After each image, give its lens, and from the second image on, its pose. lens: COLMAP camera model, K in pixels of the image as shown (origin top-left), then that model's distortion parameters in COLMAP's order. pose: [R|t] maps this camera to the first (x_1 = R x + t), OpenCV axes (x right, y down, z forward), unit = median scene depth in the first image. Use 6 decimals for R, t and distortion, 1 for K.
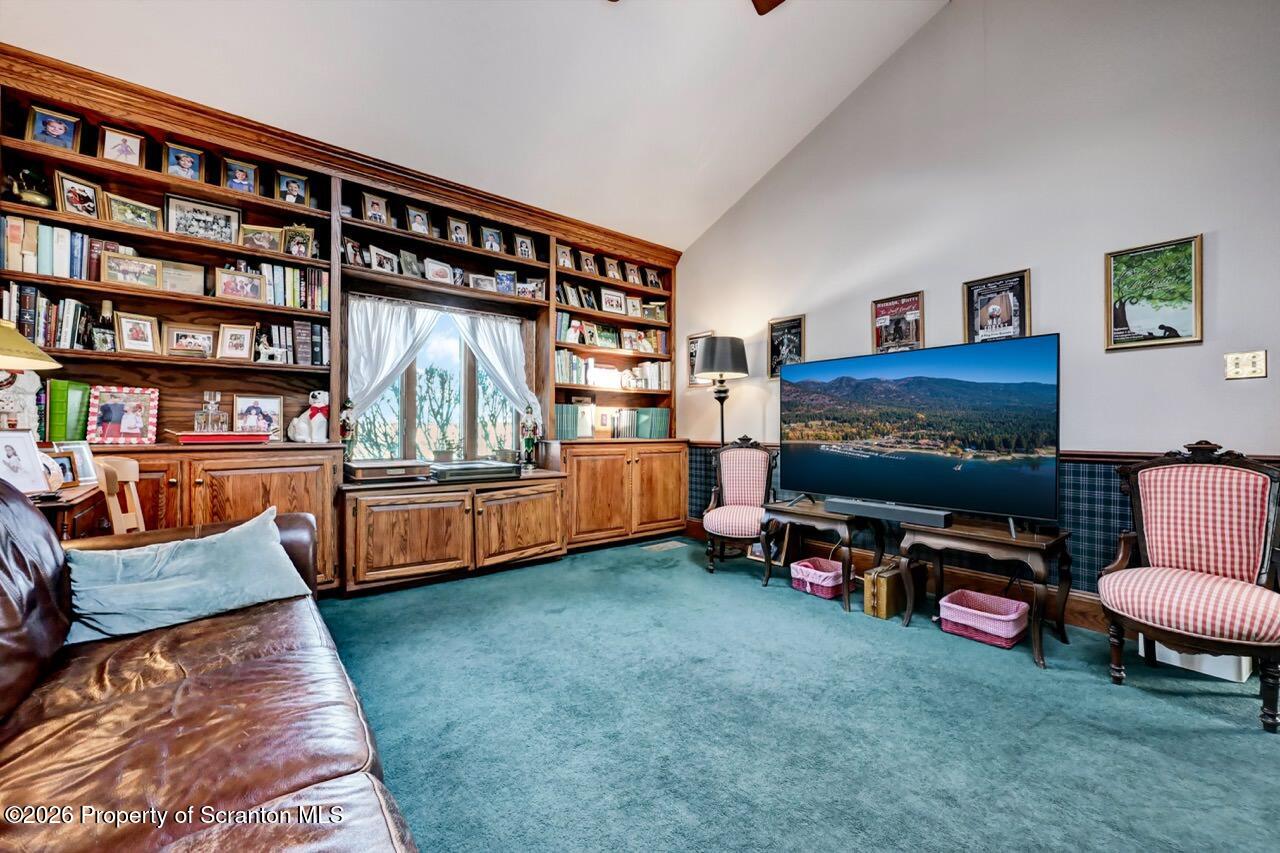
lens RADIAL K [[508.1, 0, 643.3], [0, 508.1, 429.6], [0, 0, 1]] dist [-0.007060, 0.001045]
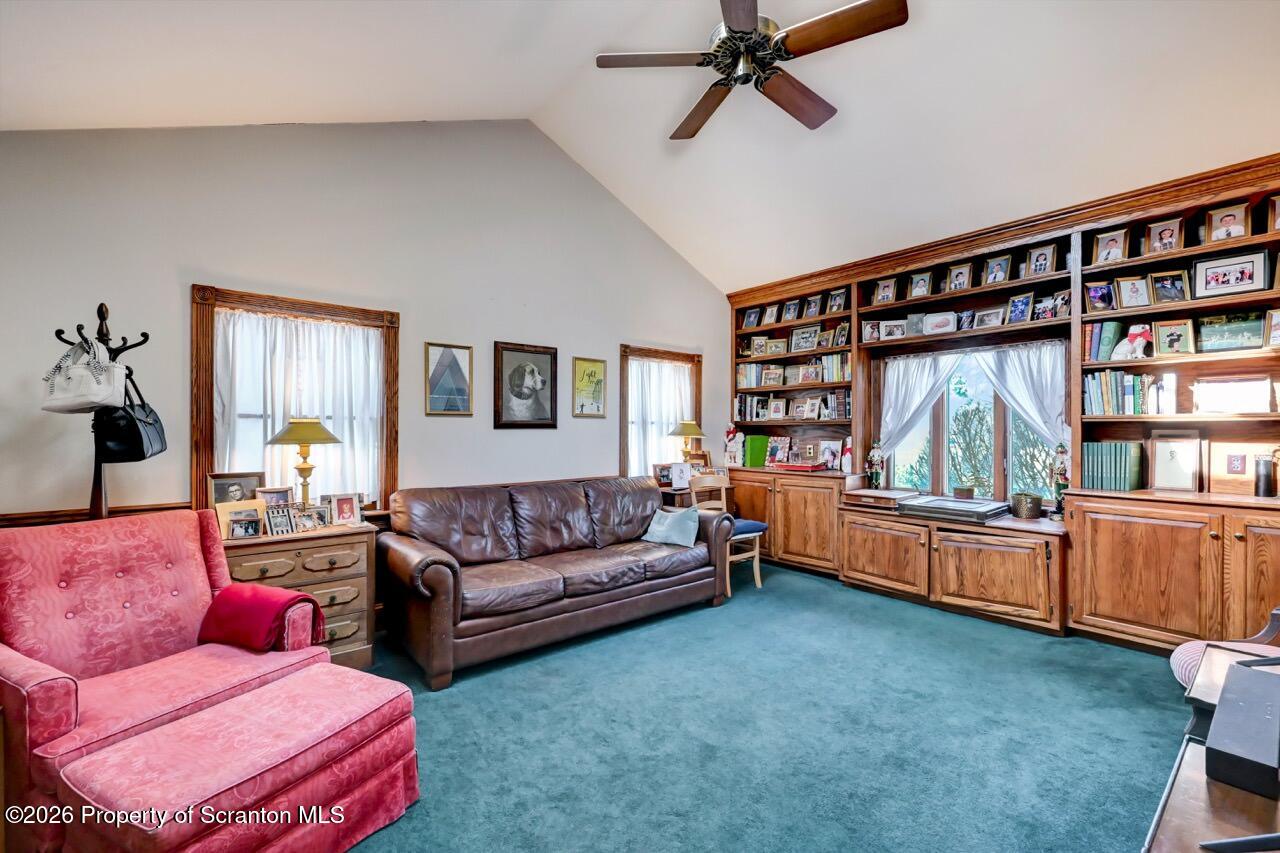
lens RADIAL K [[546.8, 0, 640.8], [0, 546.8, 432.0], [0, 0, 1]] dist [-0.007491, 0.000424]
pose [[-0.001244, -0.000718, -0.999999, 0.818279], [-0.002994, 0.999995, -0.000714, -0.078880], [0.999995, 0.002994, -0.001246, 0.382485]]
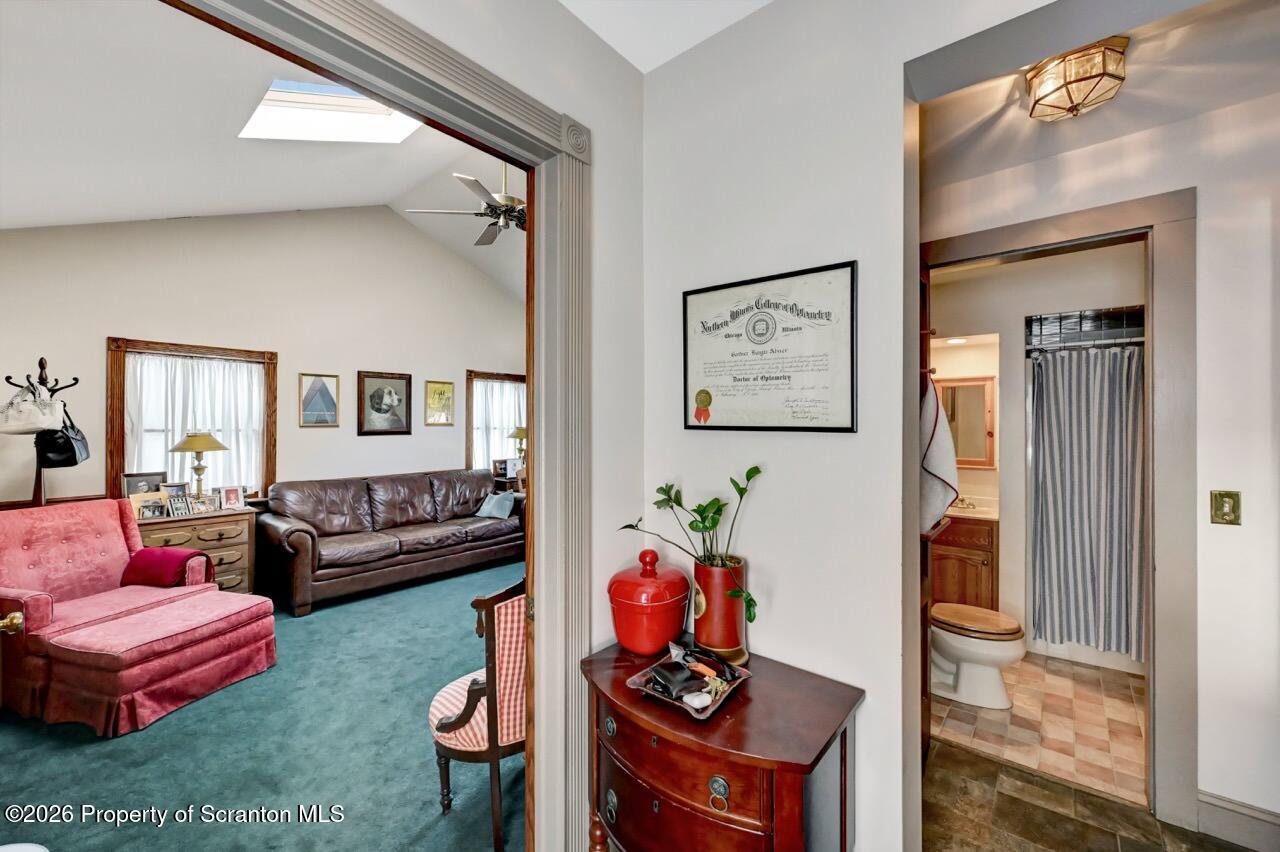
lens RADIAL K [[508.1, 0, 640.5], [0, 508.1, 421.0], [0, 0, 1]] dist [-0.007060, 0.001045]
pose [[0.170953, -0.007034, -0.985254, 1.288055], [-0.002163, 0.999969, -0.007515, -0.125636], [0.985277, 0.003416, 0.170933, 0.656694]]
